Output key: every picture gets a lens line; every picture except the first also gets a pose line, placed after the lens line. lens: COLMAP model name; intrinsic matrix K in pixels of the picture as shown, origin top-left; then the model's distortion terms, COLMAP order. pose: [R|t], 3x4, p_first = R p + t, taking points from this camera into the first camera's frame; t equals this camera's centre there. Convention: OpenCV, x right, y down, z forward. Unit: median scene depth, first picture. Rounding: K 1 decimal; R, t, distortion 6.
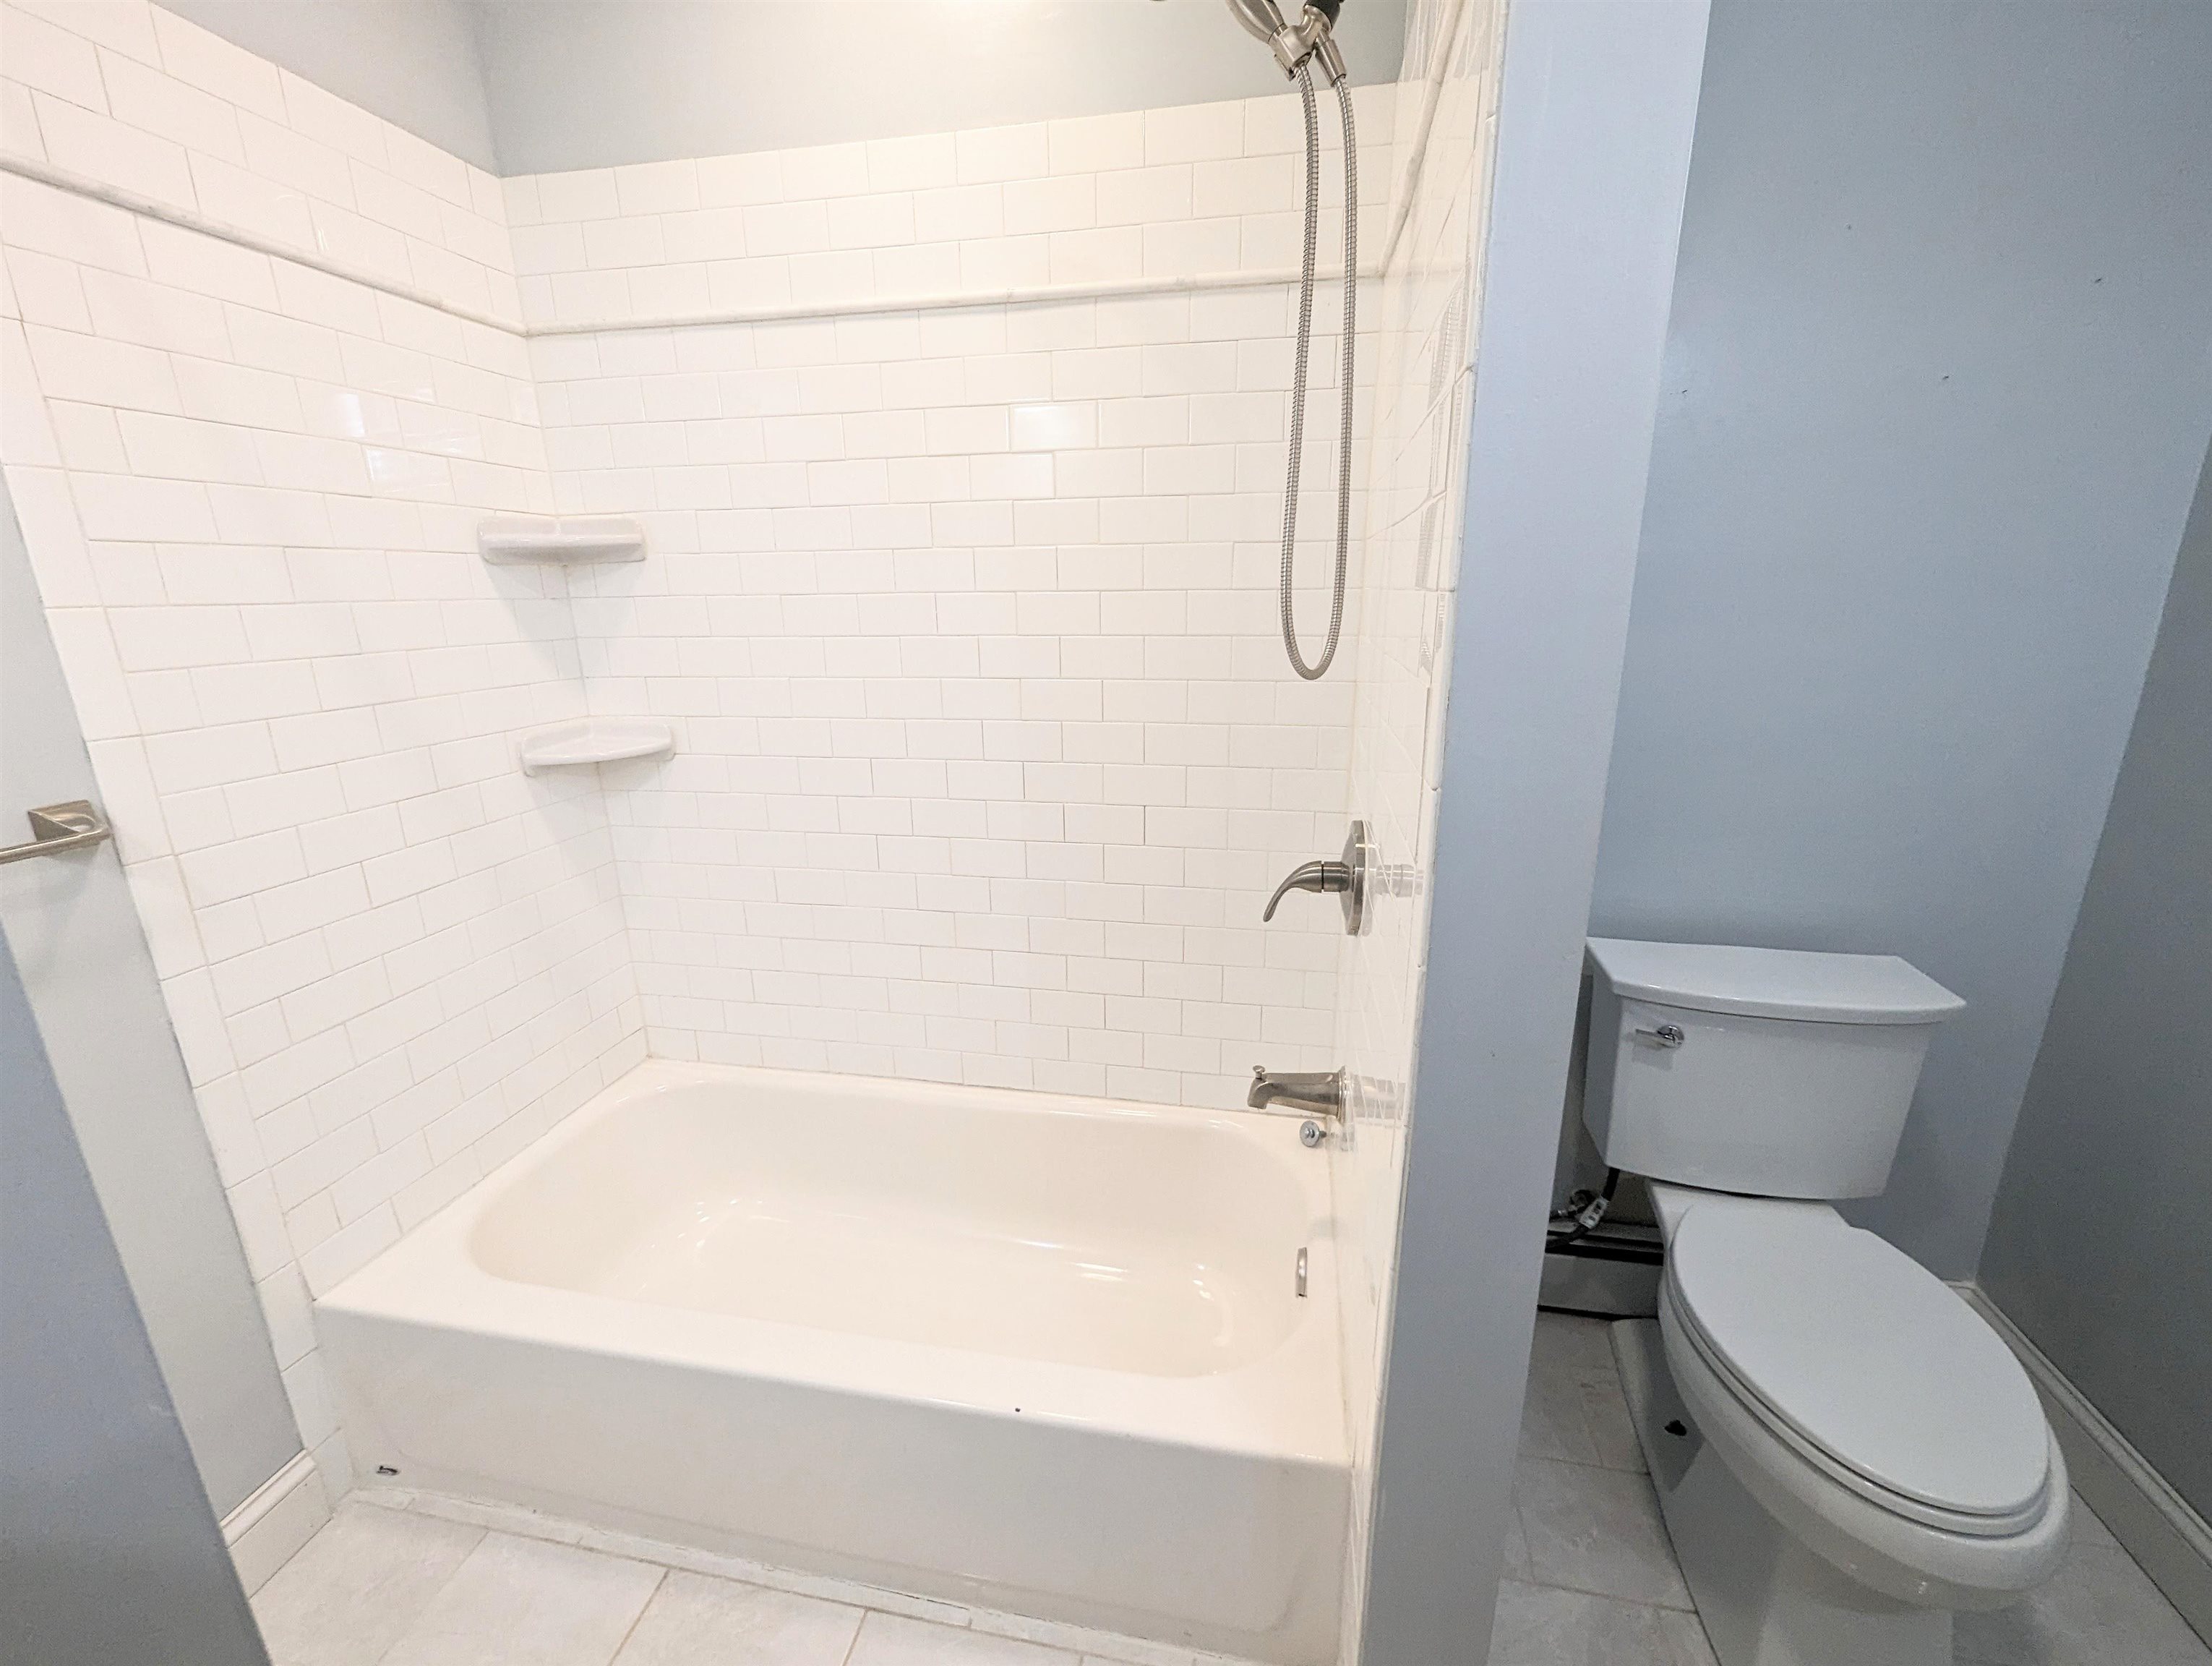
lens RADIAL K [[918.4, 0, 1102.9], [0, 918.4, 840.5], [0, 0, 1]] dist [0.001290, -0.000992]
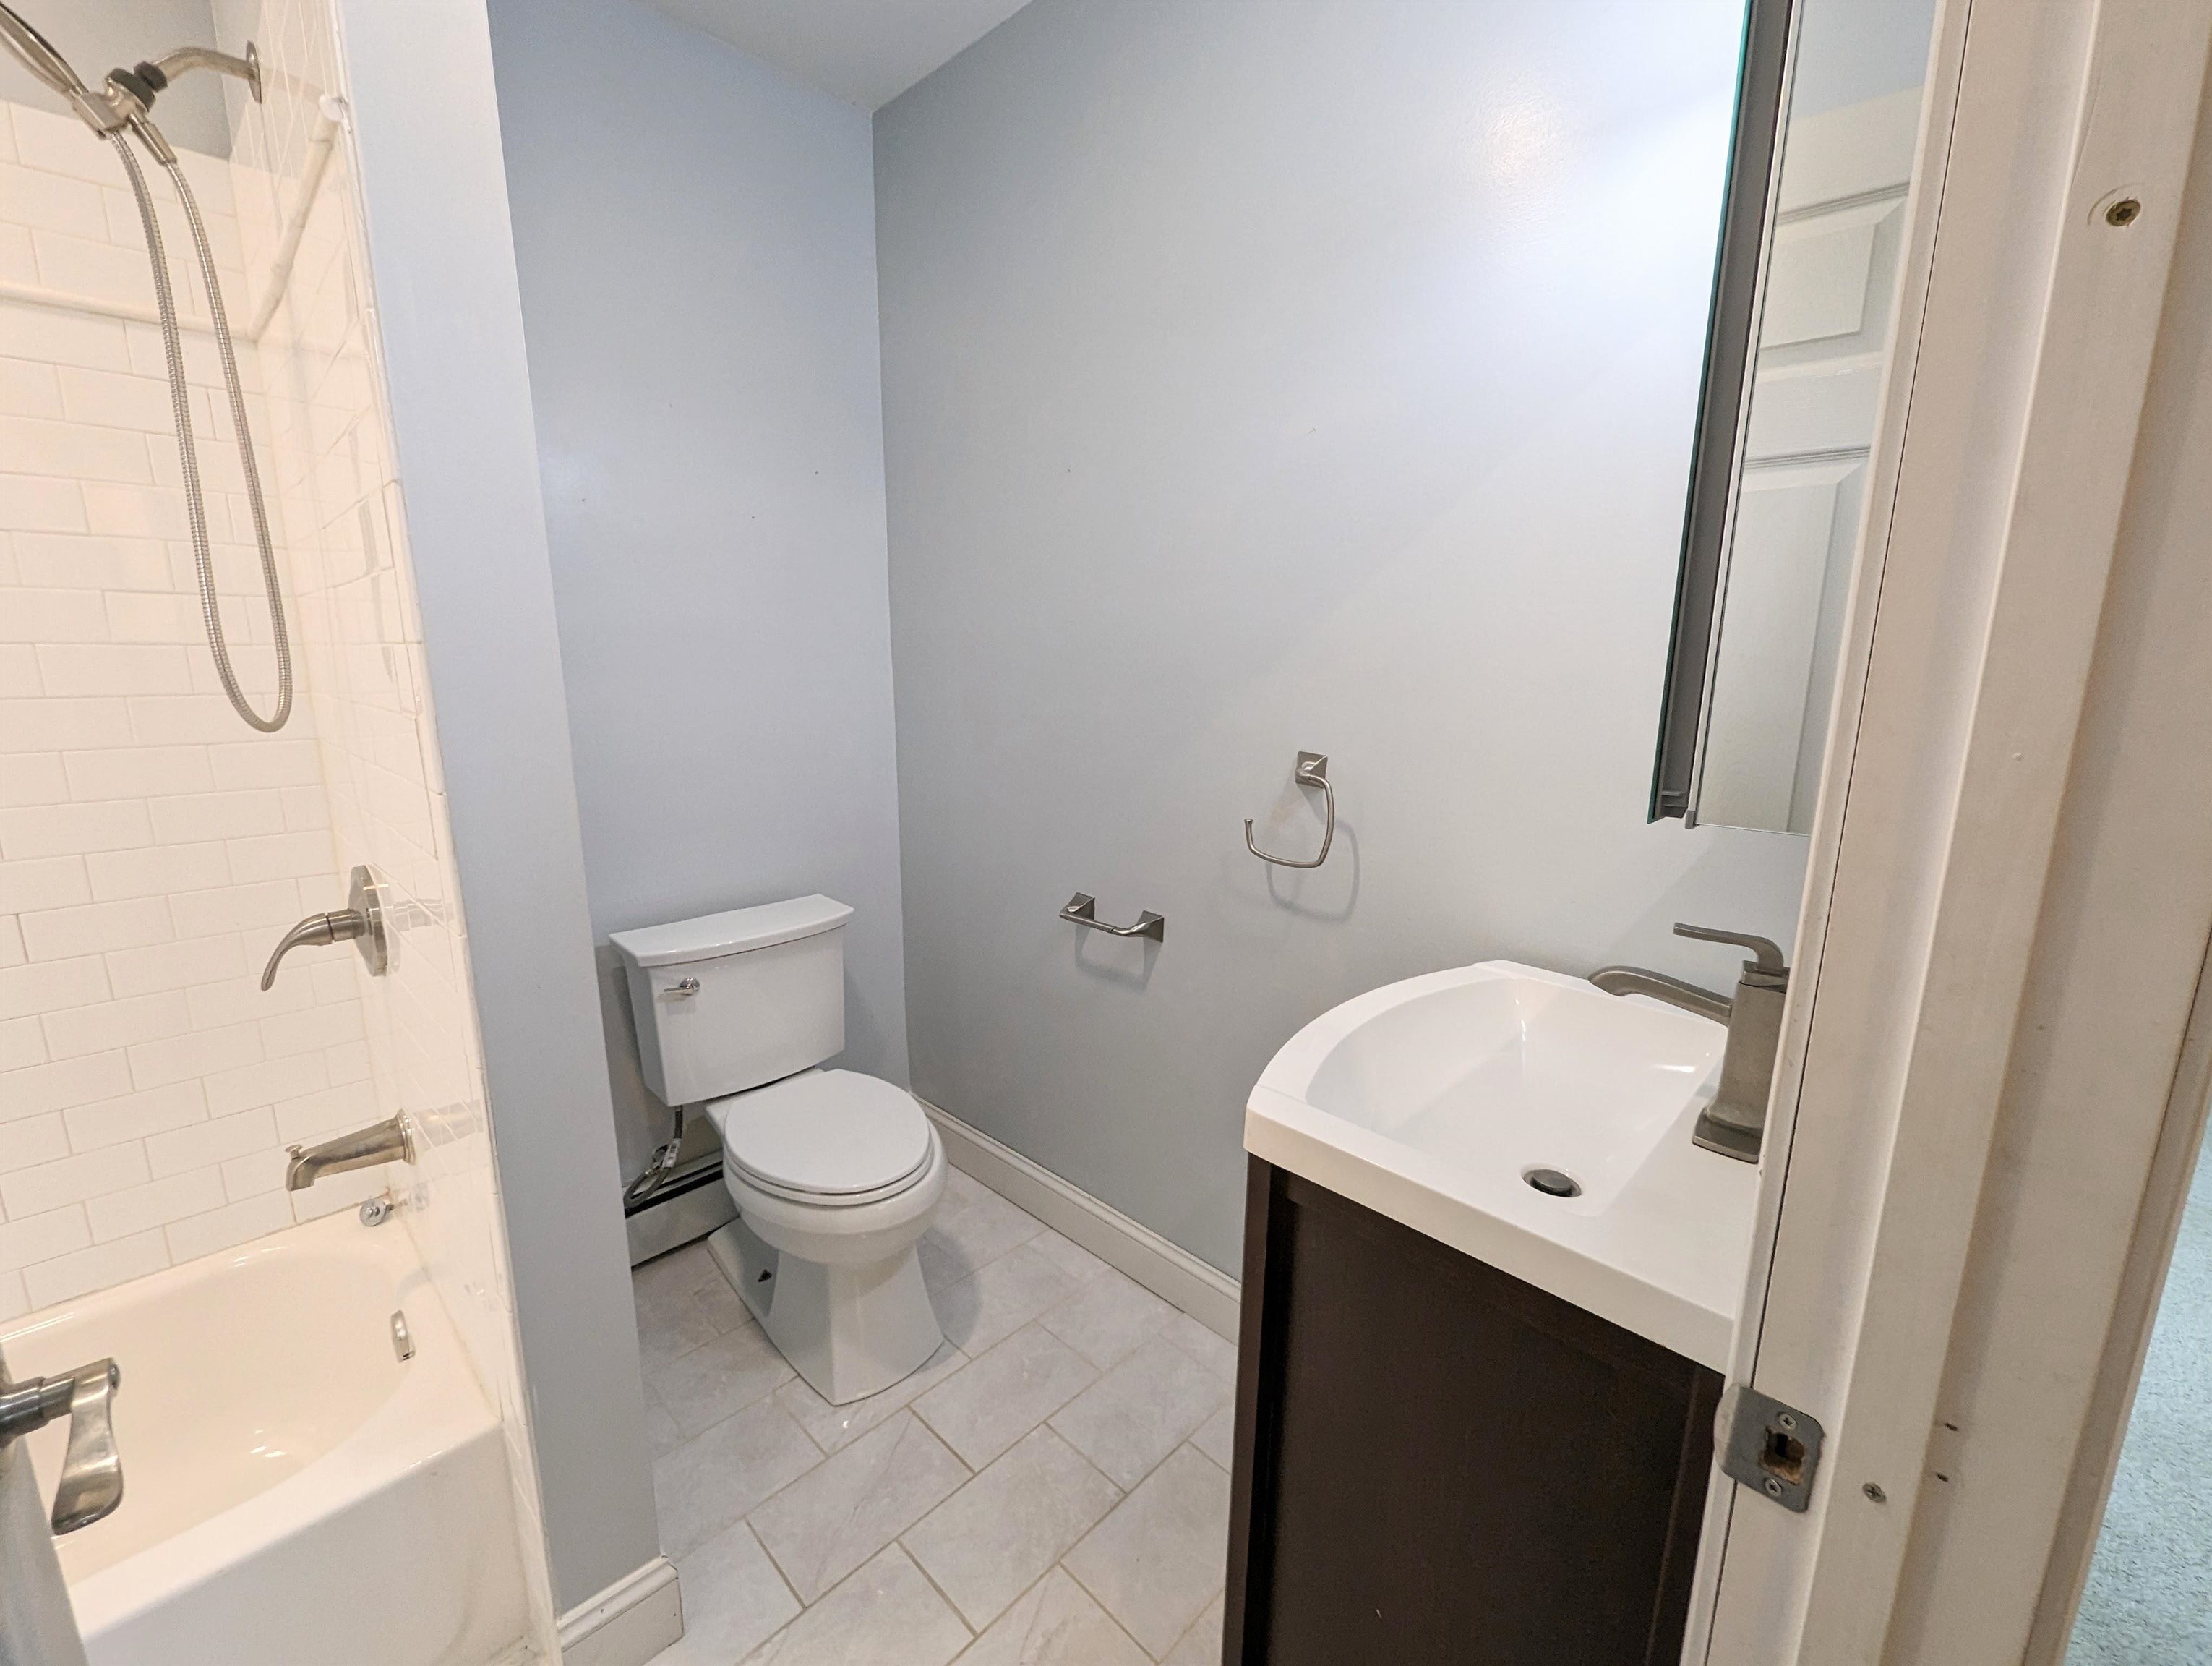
lens RADIAL K [[918.4, 0, 1112.1], [0, 918.4, 837.0], [0, 0, 1]] dist [0.001290, -0.000992]
pose [[0.537599, -0.152633, 0.829271, -0.115393], [0.212474, 0.976266, 0.041946, 0.081255], [-0.815992, 0.153648, 0.557270, -0.262737]]
